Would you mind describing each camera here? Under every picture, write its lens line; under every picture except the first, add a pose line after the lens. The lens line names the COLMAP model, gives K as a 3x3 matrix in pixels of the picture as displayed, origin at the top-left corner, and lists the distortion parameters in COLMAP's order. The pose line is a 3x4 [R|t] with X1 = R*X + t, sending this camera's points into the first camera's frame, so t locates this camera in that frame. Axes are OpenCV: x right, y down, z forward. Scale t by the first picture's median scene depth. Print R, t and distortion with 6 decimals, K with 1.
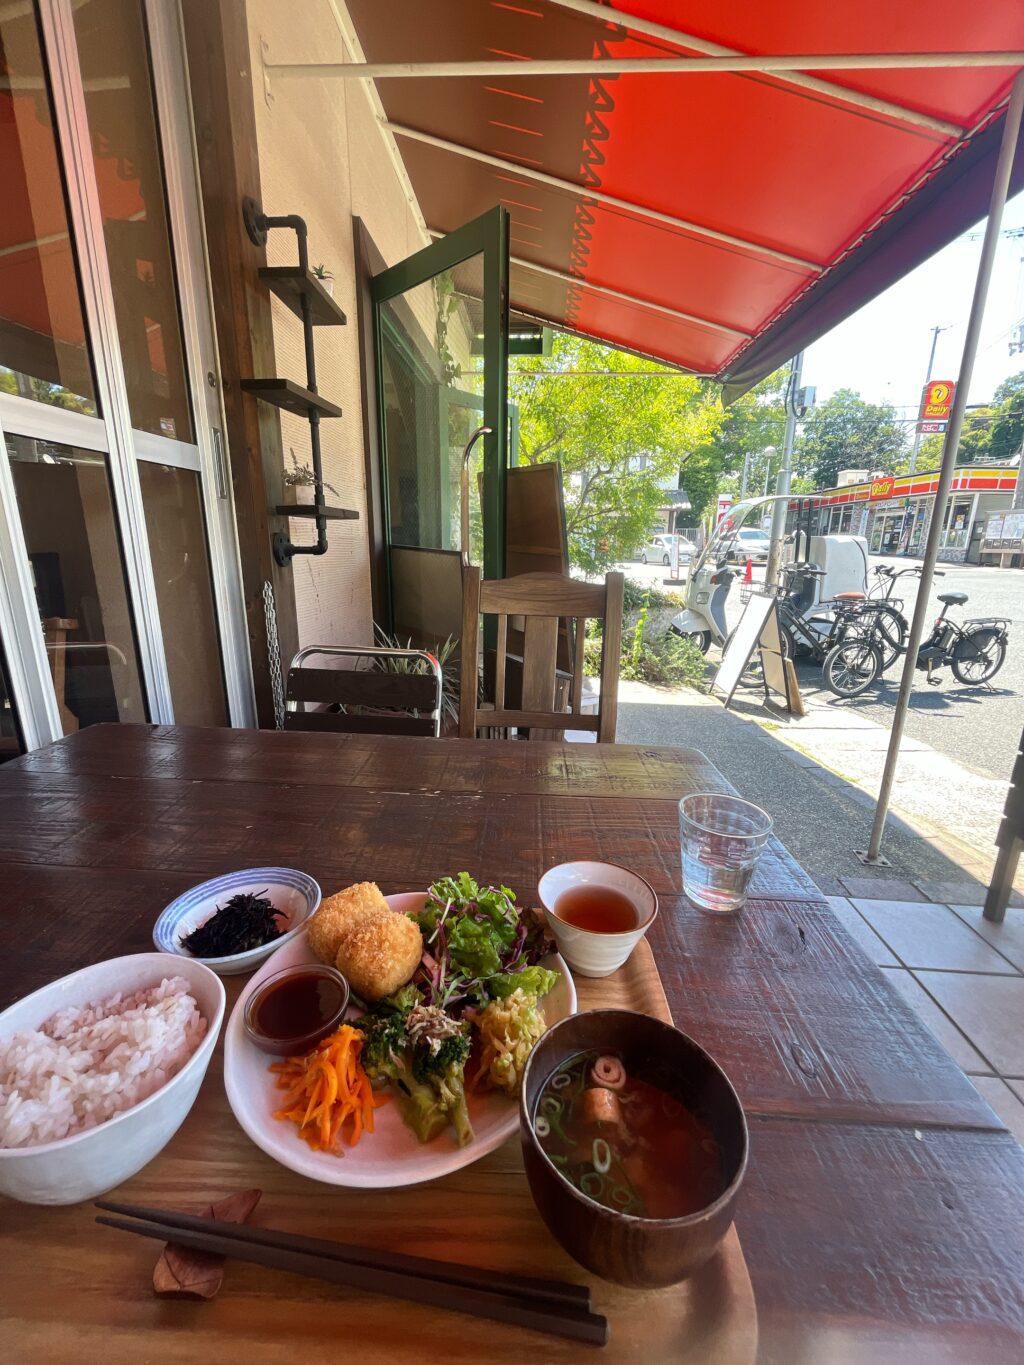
lens RADIAL K [[551.1, 0, 515.8], [0, 551.1, 681.5], [0, 0, 1]] dist [-0.000685, -0.000326]
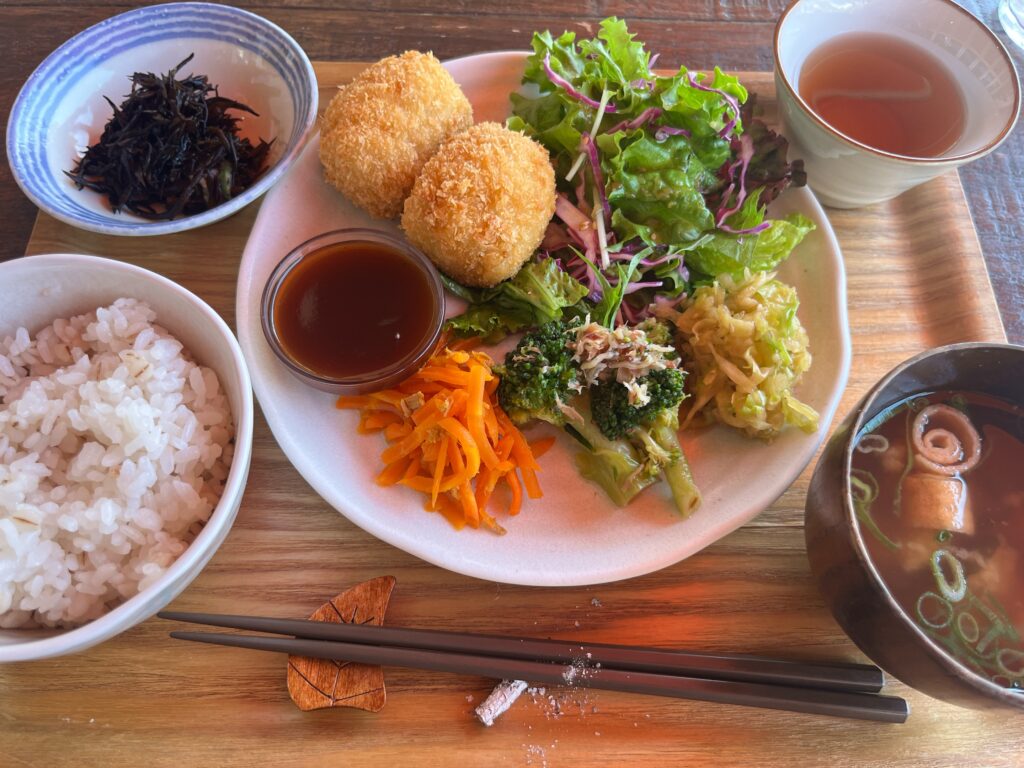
lens RADIAL K [[786.2, 0, 508.4], [0, 786.2, 386.5], [0, 0, 1]] dist [0.023504, -0.005284]
pose [[0.999640, -0.025044, 0.009667, -0.270517], [0.007855, 0.617204, 0.786764, 0.021928], [-0.025670, -0.786405, 0.617178, 0.484189]]
